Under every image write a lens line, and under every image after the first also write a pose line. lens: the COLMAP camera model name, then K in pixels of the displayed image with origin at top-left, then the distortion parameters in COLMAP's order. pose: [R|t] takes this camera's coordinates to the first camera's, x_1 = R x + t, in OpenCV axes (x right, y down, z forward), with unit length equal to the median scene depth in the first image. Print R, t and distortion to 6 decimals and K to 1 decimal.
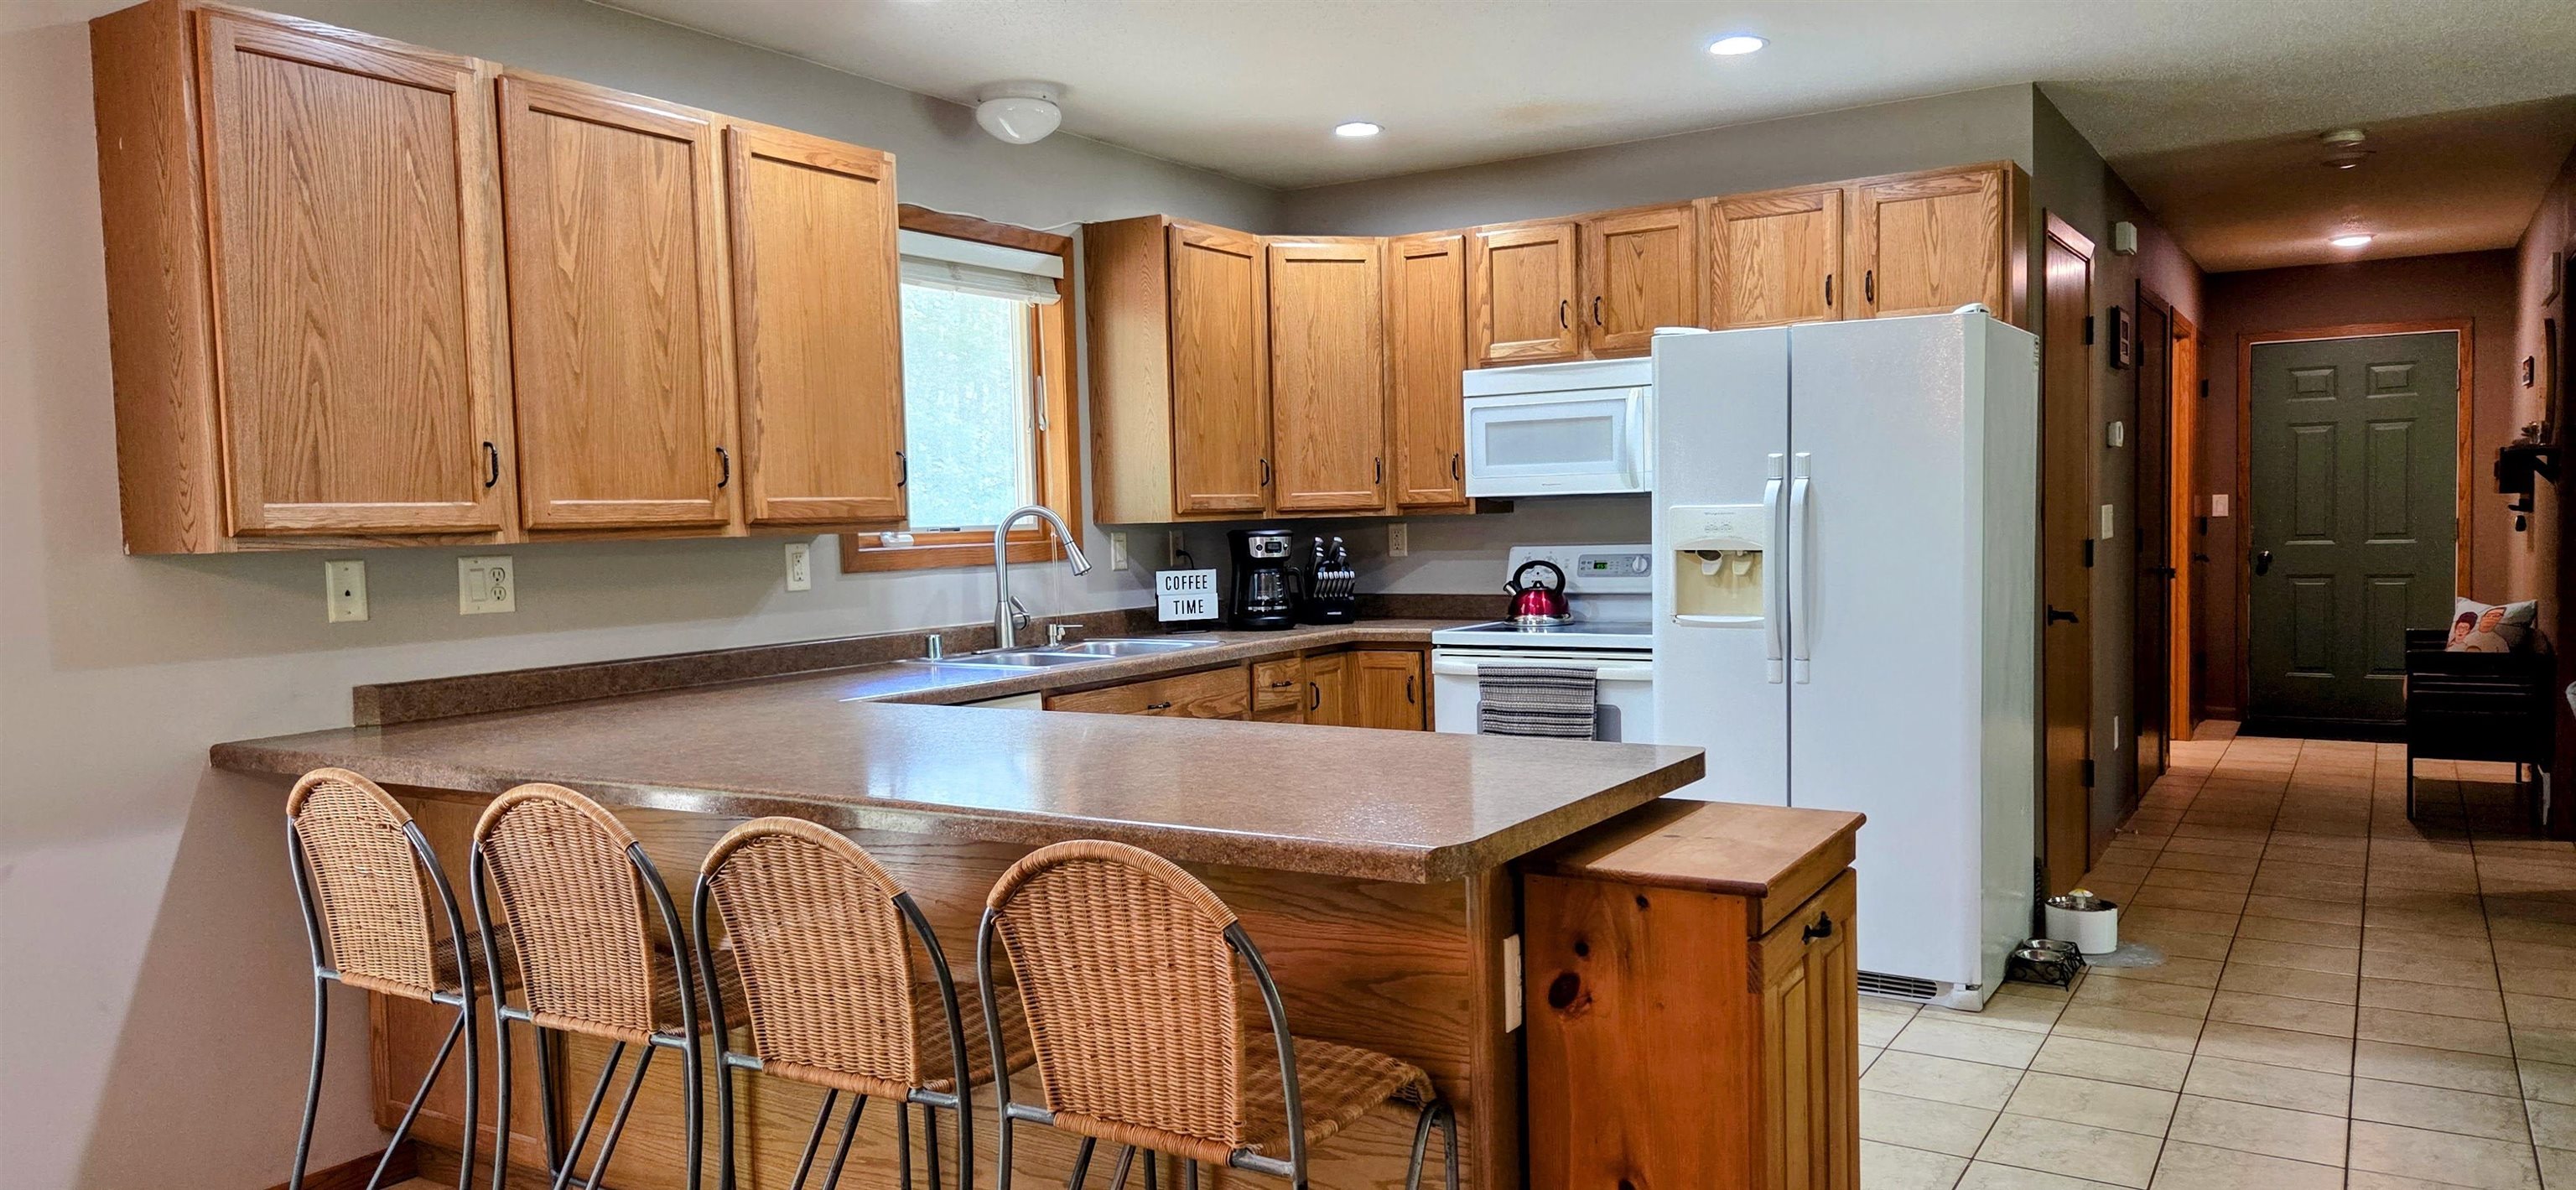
lens RADIAL K [[1739.6, 0, 1294.3], [0, 1739.6, 604.6], [0, 0, 1]] dist [0.068192, -0.050817]
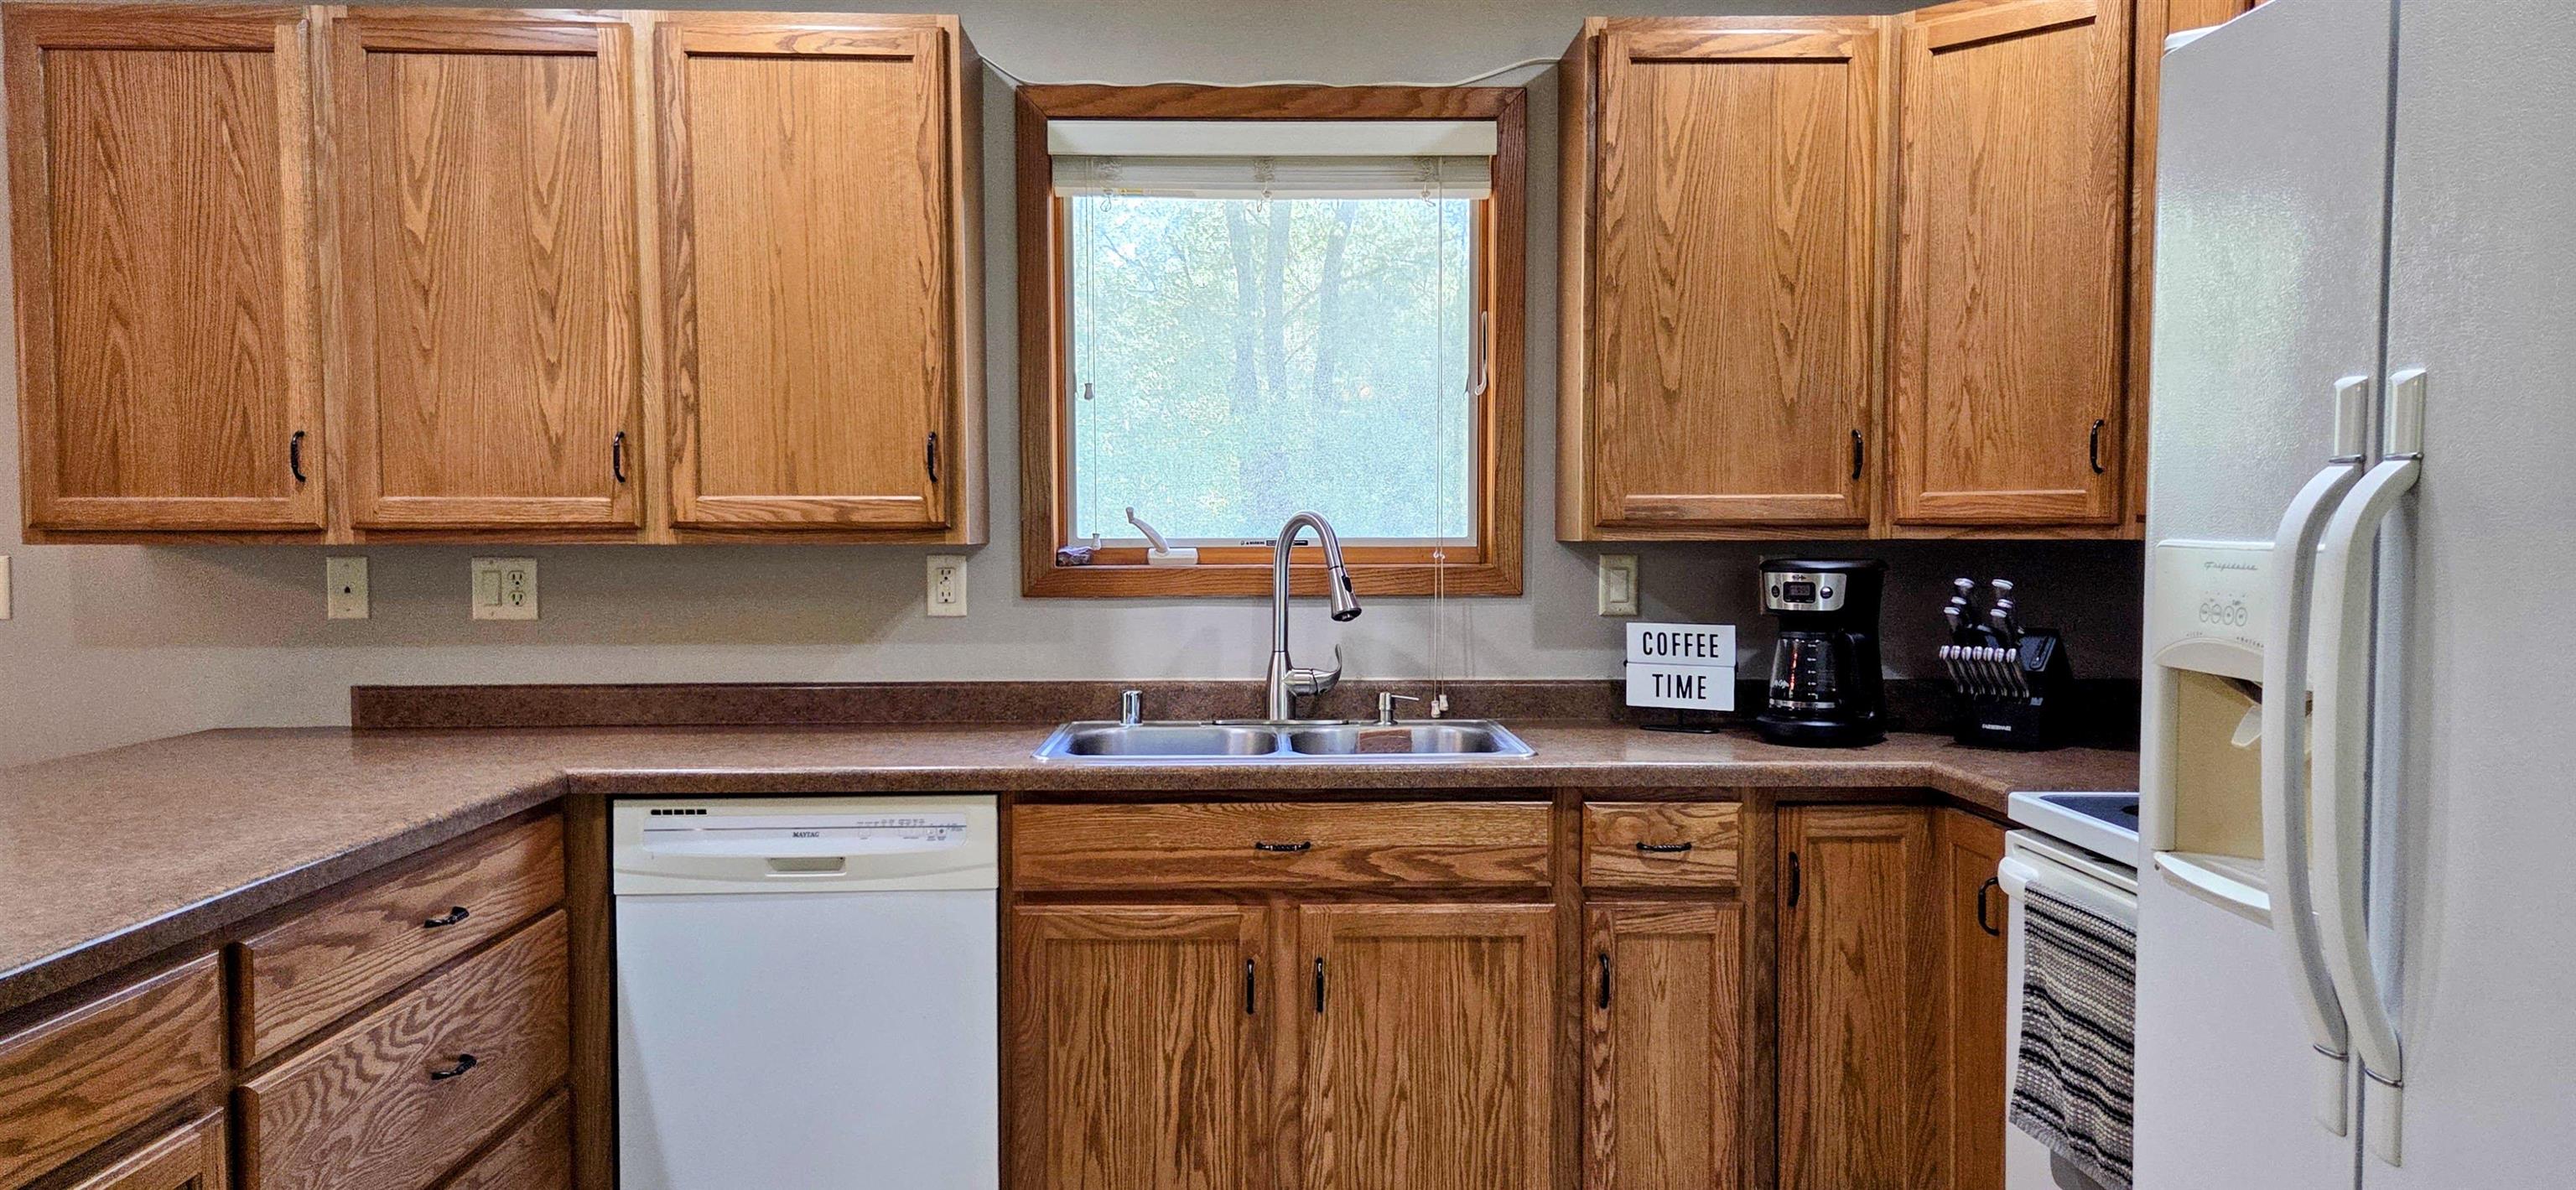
lens RADIAL K [[1739.6, 0, 1294.3], [0, 1739.6, 604.6], [0, 0, 1]] dist [0.068192, -0.050817]
pose [[0.544550, 0.060575, -0.836538, 0.485653], [-0.056793, 0.997762, 0.035280, -0.053541], [0.836804, 0.028298, 0.546771, 0.773342]]
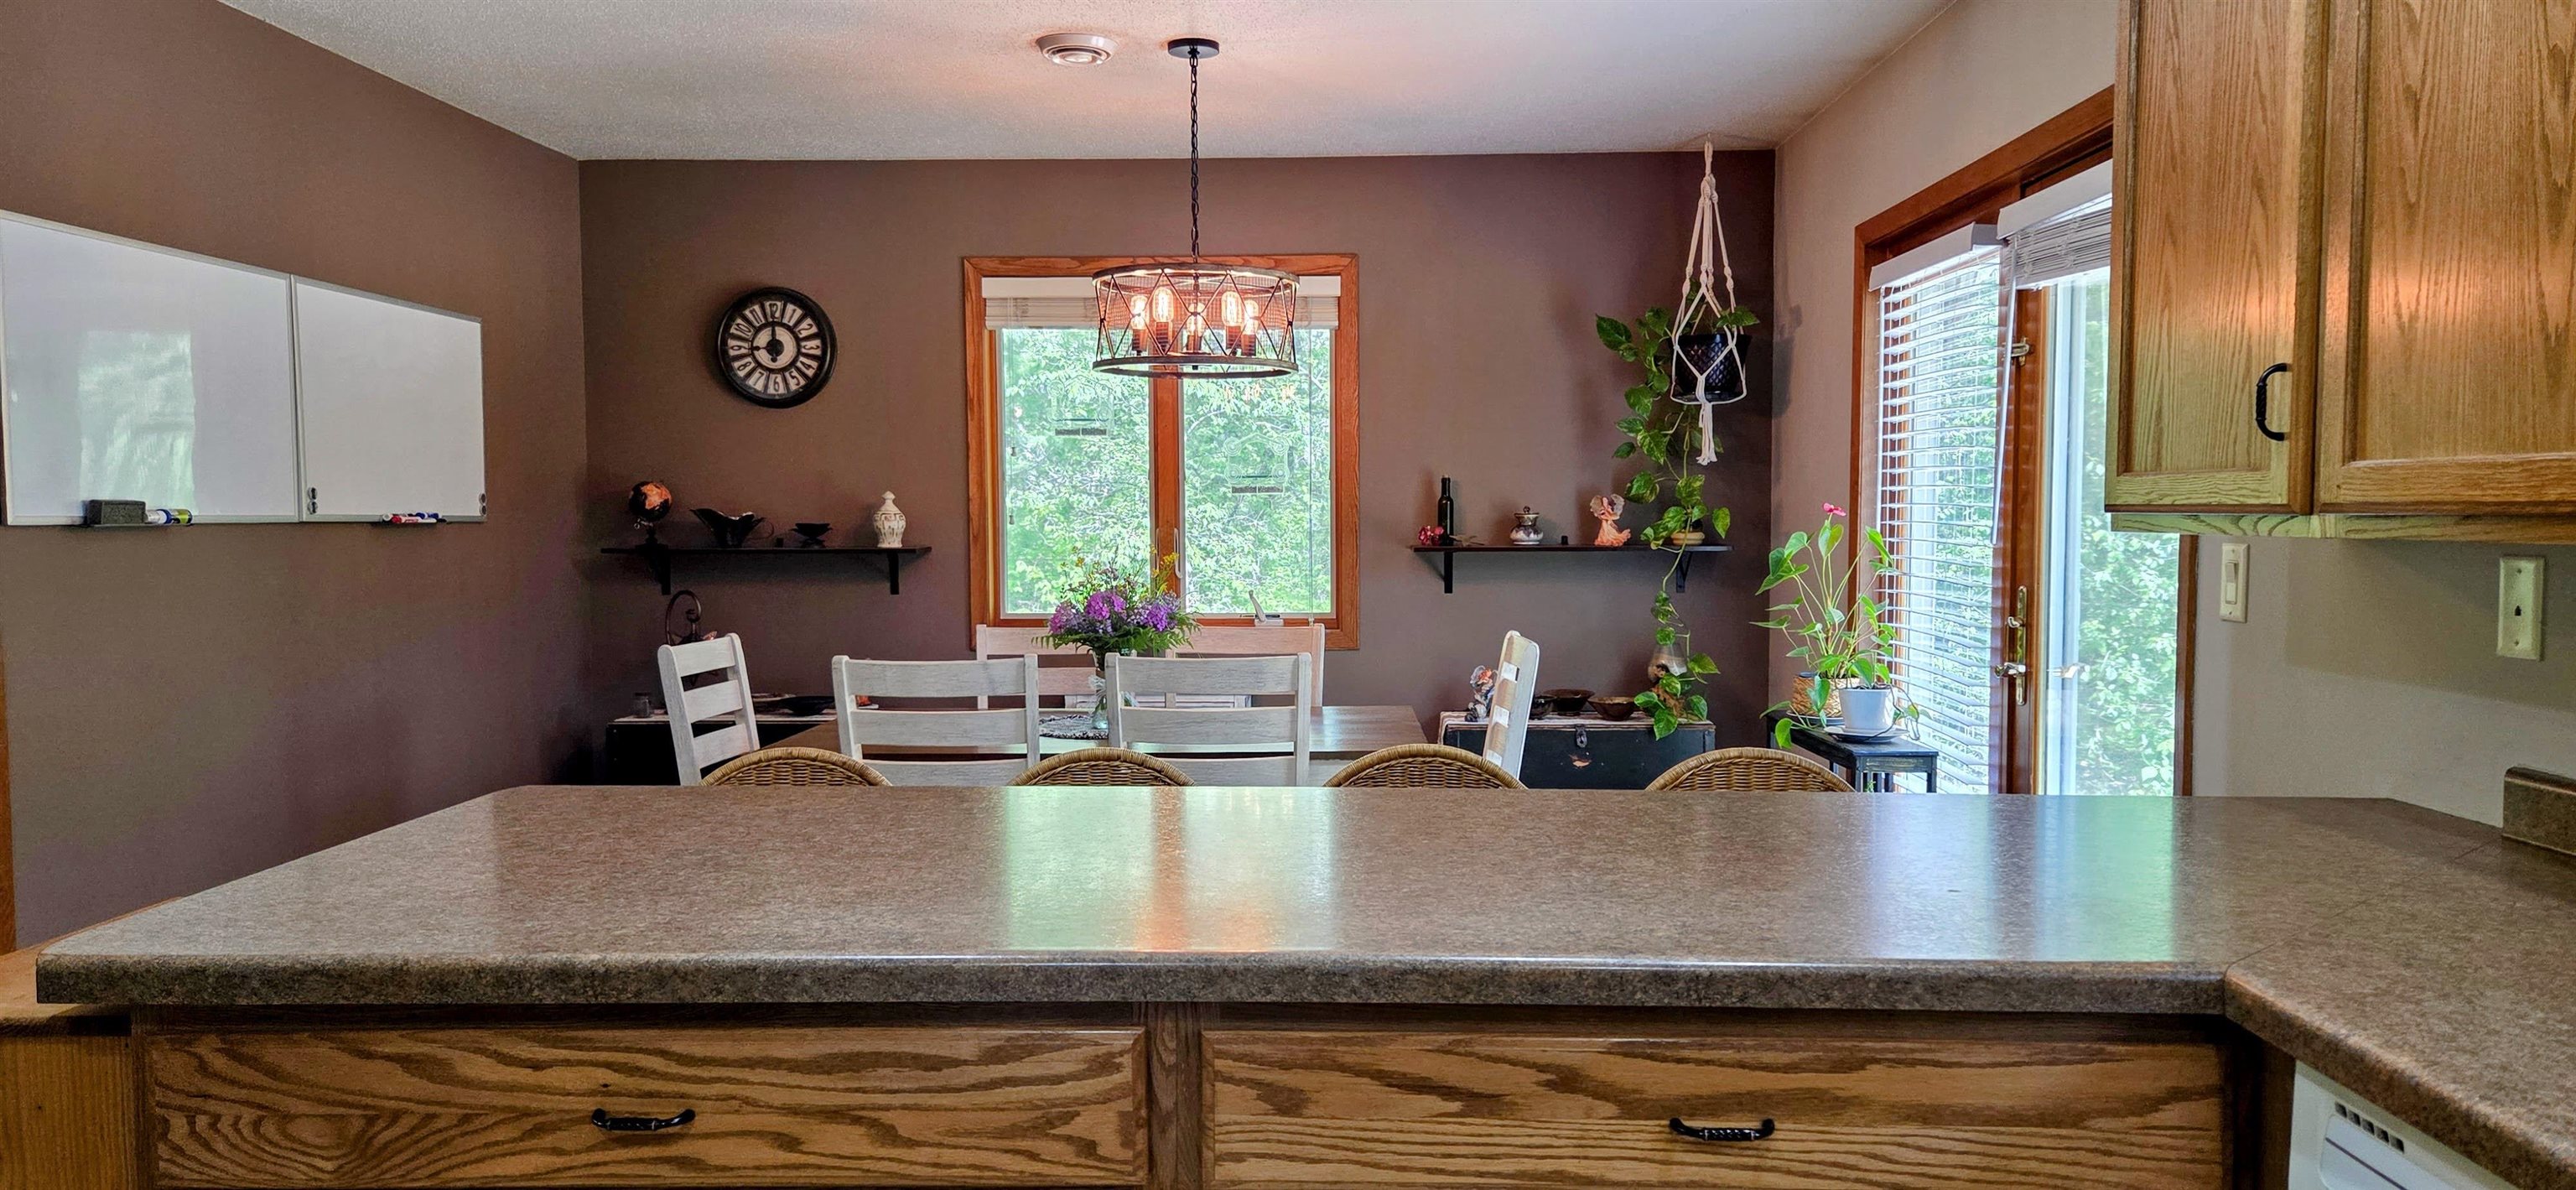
lens RADIAL K [[1739.6, 0, 1294.3], [0, 1739.6, 604.6], [0, 0, 1]] dist [0.068192, -0.050817]
pose [[-0.863328, 0.052797, -0.501873, 0.109031], [-0.006197, 0.993328, 0.115159, -0.065073], [0.504604, 0.102531, -0.857241, 1.119987]]
